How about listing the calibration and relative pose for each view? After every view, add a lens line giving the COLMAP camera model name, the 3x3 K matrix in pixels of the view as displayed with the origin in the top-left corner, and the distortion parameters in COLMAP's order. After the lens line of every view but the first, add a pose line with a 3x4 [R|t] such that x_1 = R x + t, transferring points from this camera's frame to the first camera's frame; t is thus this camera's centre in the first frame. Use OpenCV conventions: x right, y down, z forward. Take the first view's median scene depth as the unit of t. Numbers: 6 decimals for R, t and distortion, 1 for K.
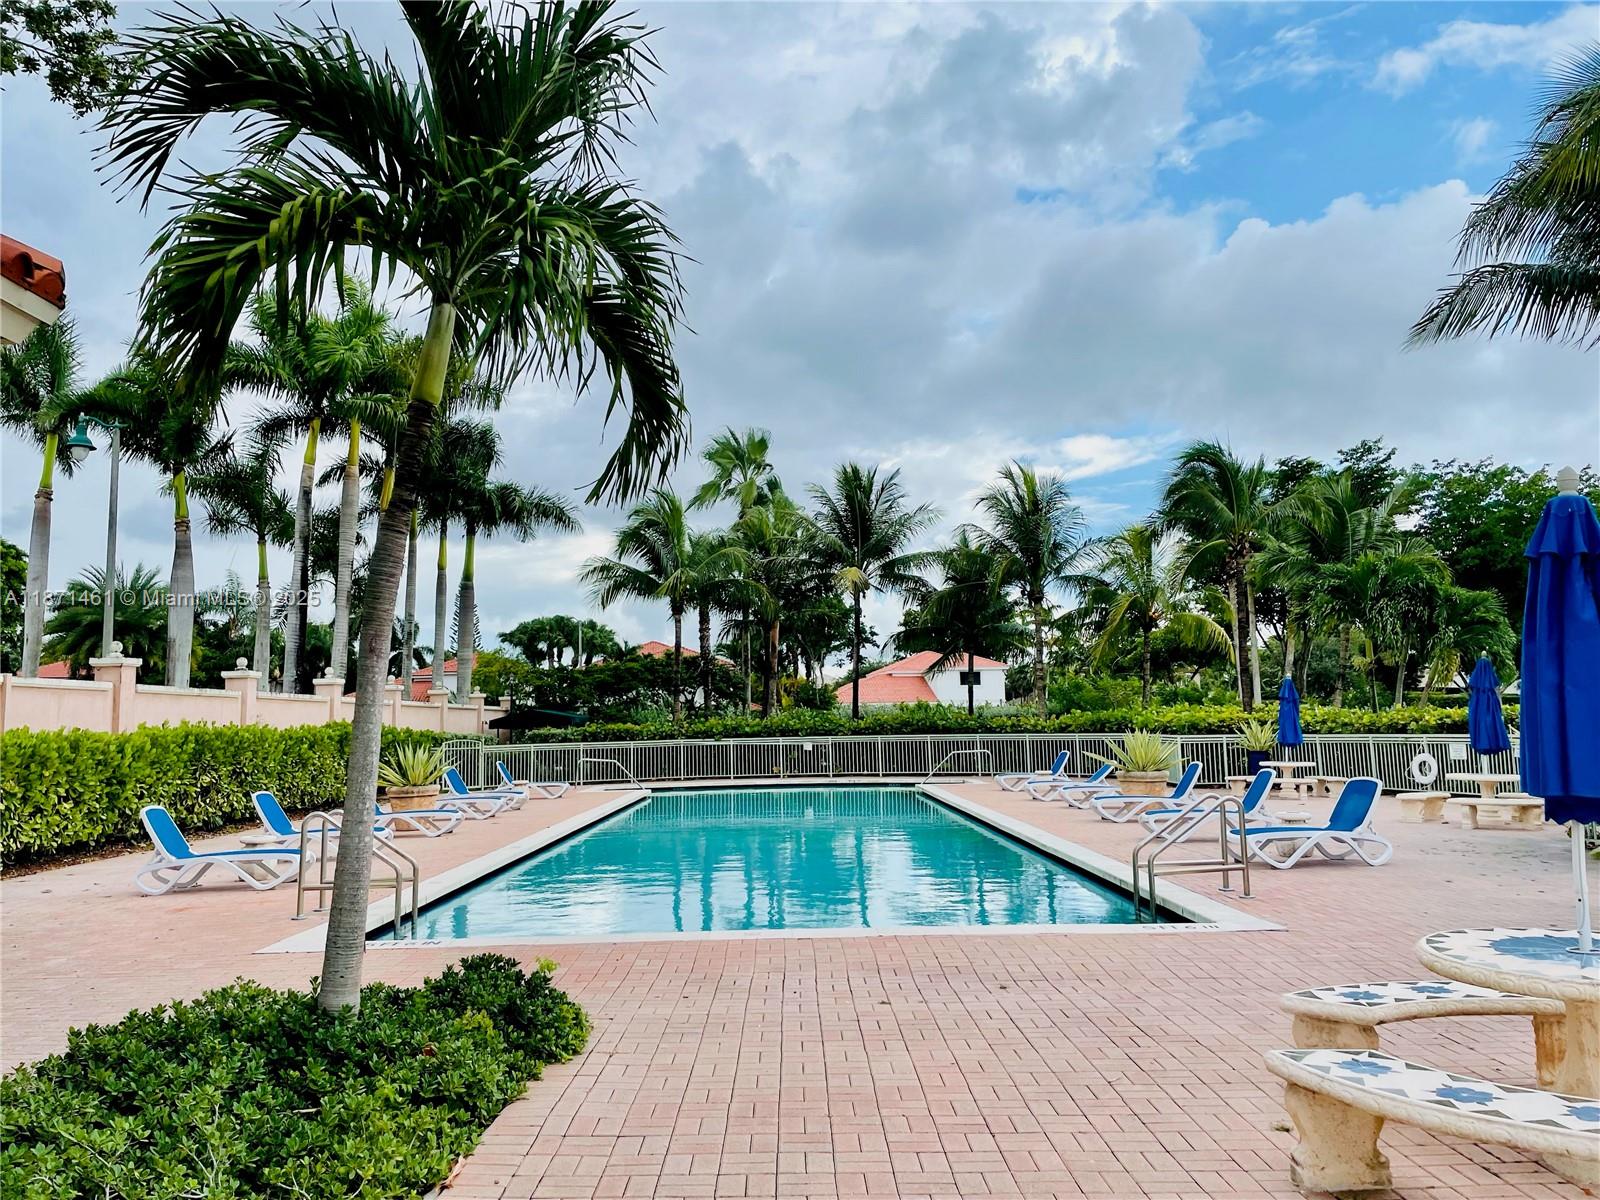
lens RADIAL K [[1206.5, 0, 801.0], [0, 1206.5, 601.0], [0, 0, 1]] dist [0.037115, -0.002754]
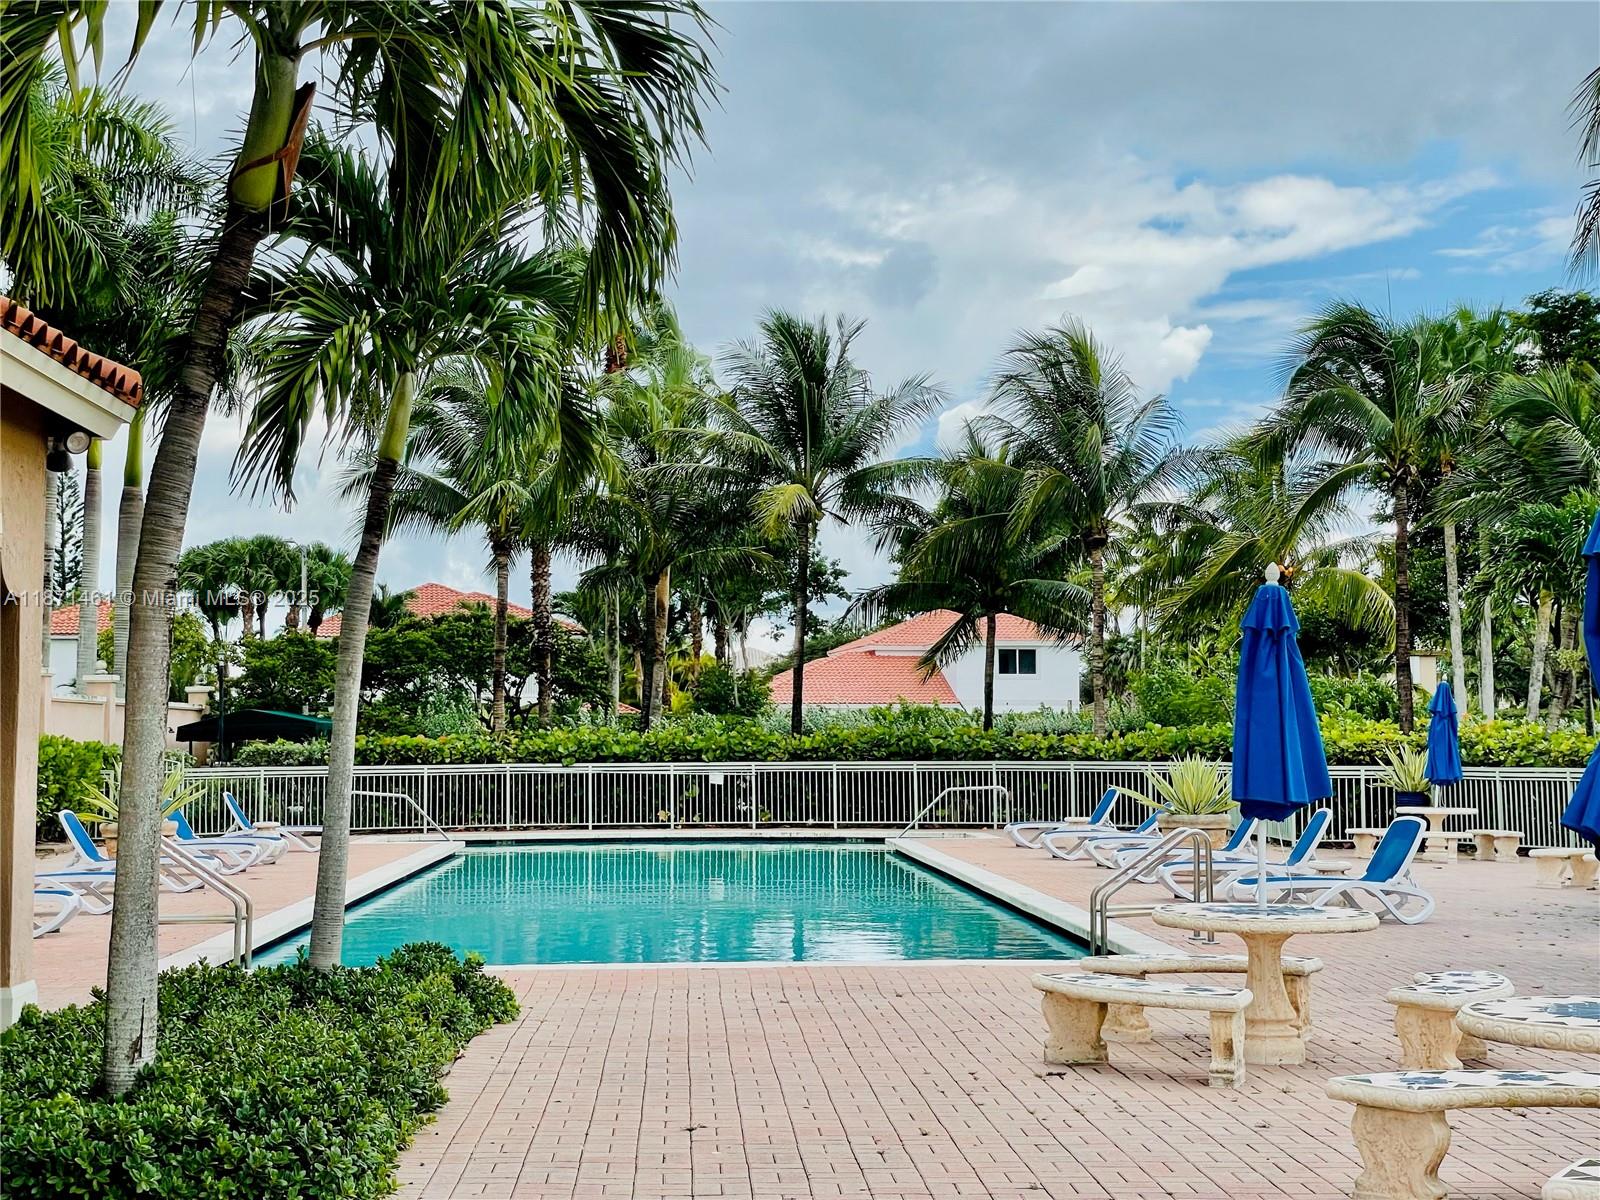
lens RADIAL K [[2380.9, 0, 803.4], [0, 2380.9, 598.9], [0, 0, 1]] dist [0.020505, 0.000000]
pose [[0.999018, 0.016904, 0.040944, -0.000959], [-0.018604, 0.998965, 0.041510, -0.019872], [-0.040200, -0.042231, 0.998299, -0.192601]]
